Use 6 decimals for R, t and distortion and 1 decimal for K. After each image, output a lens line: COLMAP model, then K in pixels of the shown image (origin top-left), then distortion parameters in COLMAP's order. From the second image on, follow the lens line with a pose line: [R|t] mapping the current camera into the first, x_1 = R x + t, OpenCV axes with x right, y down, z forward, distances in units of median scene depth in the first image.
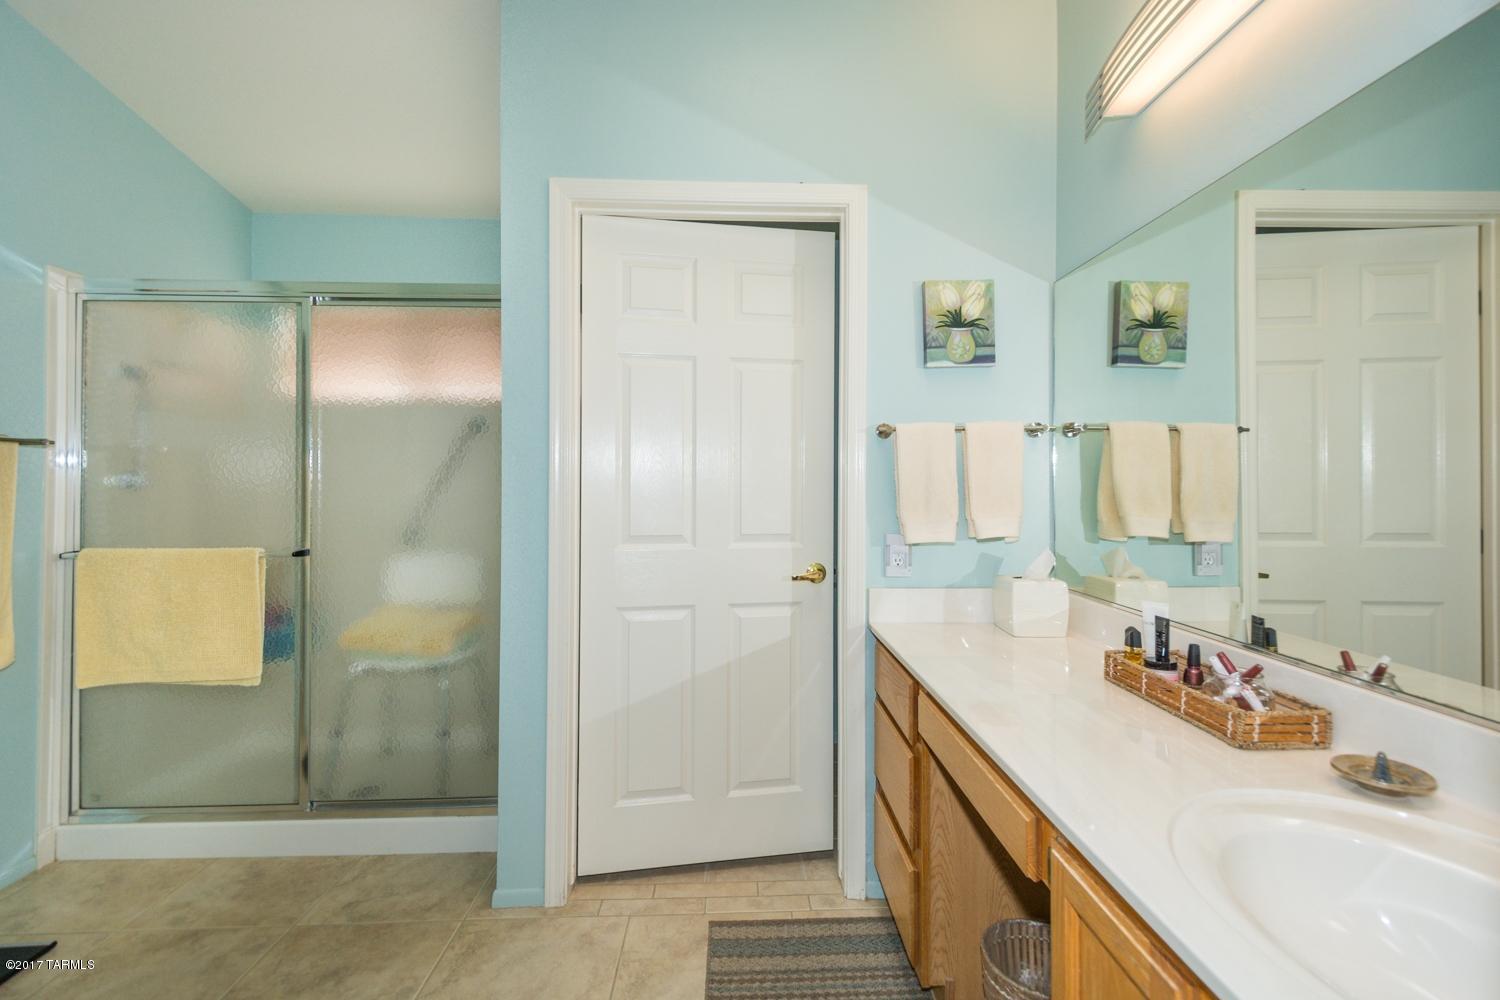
lens RADIAL K [[661.4, 0, 760.4], [0, 661.4, 470.3], [0, 0, 1]] dist [0.010284, -0.000087]
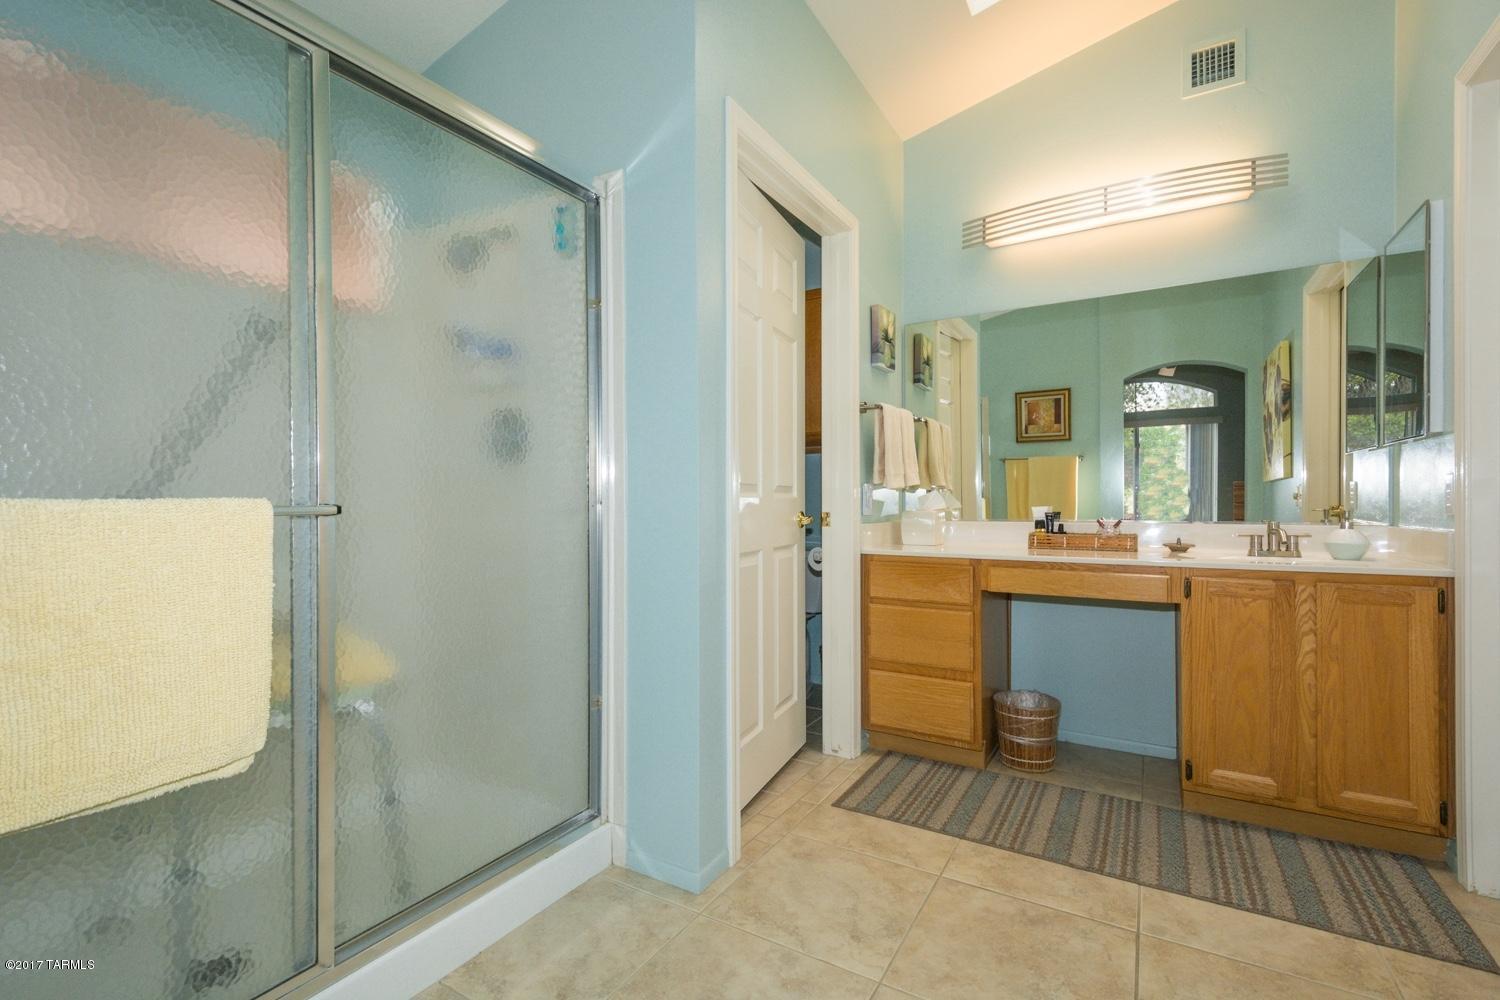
lens RADIAL K [[664.4, 0, 764.3], [0, 664.4, 499.9], [0, 0, 1]] dist [0.003630, 0.000280]
pose [[0.538498, -0.000067, 0.842627, -1.098168], [-0.013657, 0.999868, 0.008807, 0.123337], [-0.842516, -0.016250, 0.538426, 0.456303]]
